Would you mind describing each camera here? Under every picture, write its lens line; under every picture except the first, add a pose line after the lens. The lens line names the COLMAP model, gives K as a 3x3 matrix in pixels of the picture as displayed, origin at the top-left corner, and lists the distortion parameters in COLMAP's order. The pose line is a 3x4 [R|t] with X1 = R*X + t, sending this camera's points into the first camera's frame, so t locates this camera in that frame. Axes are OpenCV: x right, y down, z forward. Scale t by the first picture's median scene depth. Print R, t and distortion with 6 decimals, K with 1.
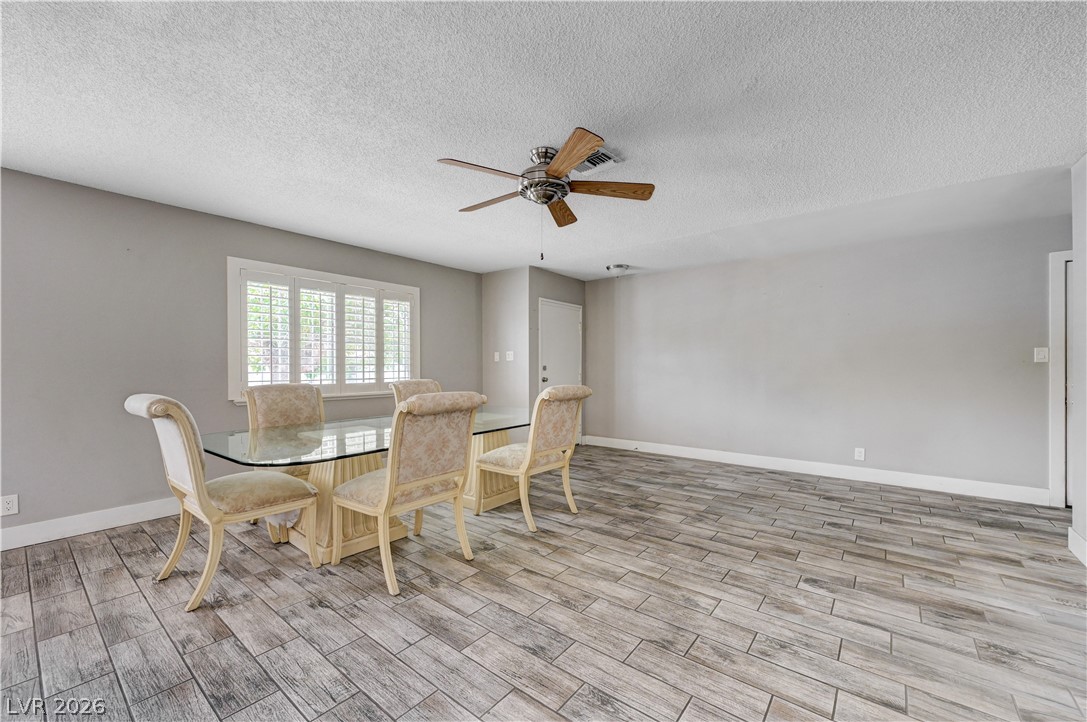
lens RADIAL K [[432.9, 0, 551.2], [0, 432.9, 370.5], [0, 0, 1]] dist [0.000532, 0.000983]
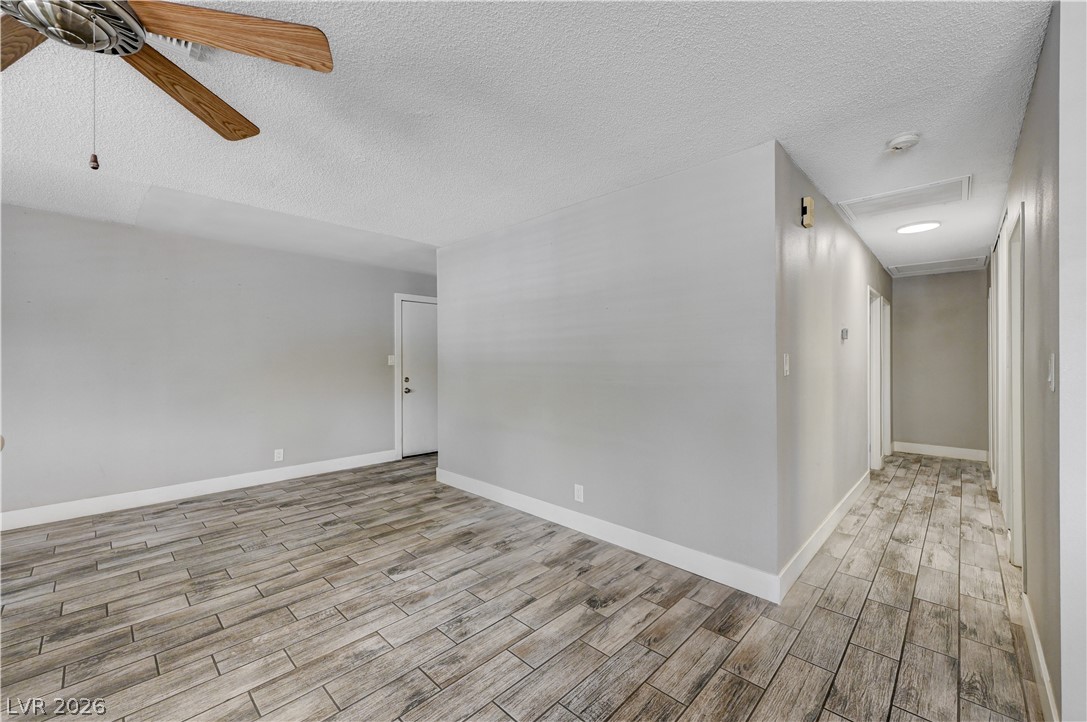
lens RADIAL K [[432.9, 0, 546.3], [0, 432.9, 359.9], [0, 0, 1]] dist [0.000532, 0.000983]
pose [[0.101106, -0.000559, 0.994876, -0.363833], [0.011836, 0.999930, -0.000641, -0.036805], [-0.994805, 0.011841, 0.101105, 0.391451]]
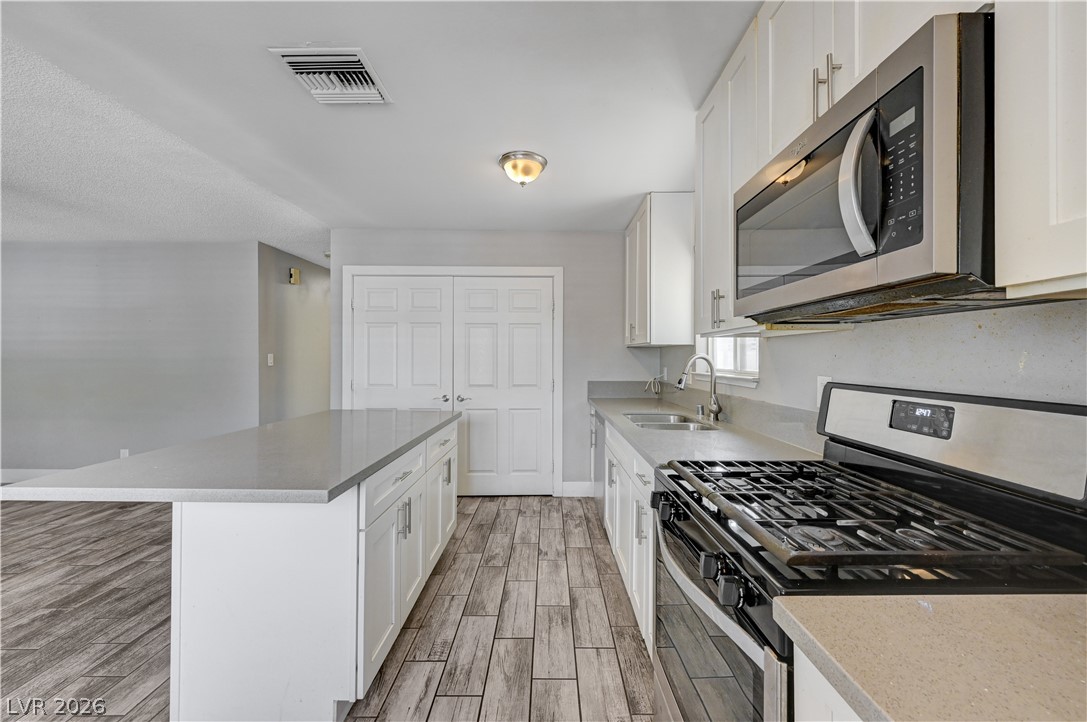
lens RADIAL K [[432.9, 0, 544.0], [0, 432.9, 358.1], [0, 0, 1]] dist [0.000532, 0.000983]
pose [[-0.612918, -0.002731, 0.790142, -1.301559], [0.005612, 0.999954, 0.007809, -0.035268], [-0.790127, 0.009221, -0.612874, 0.196954]]
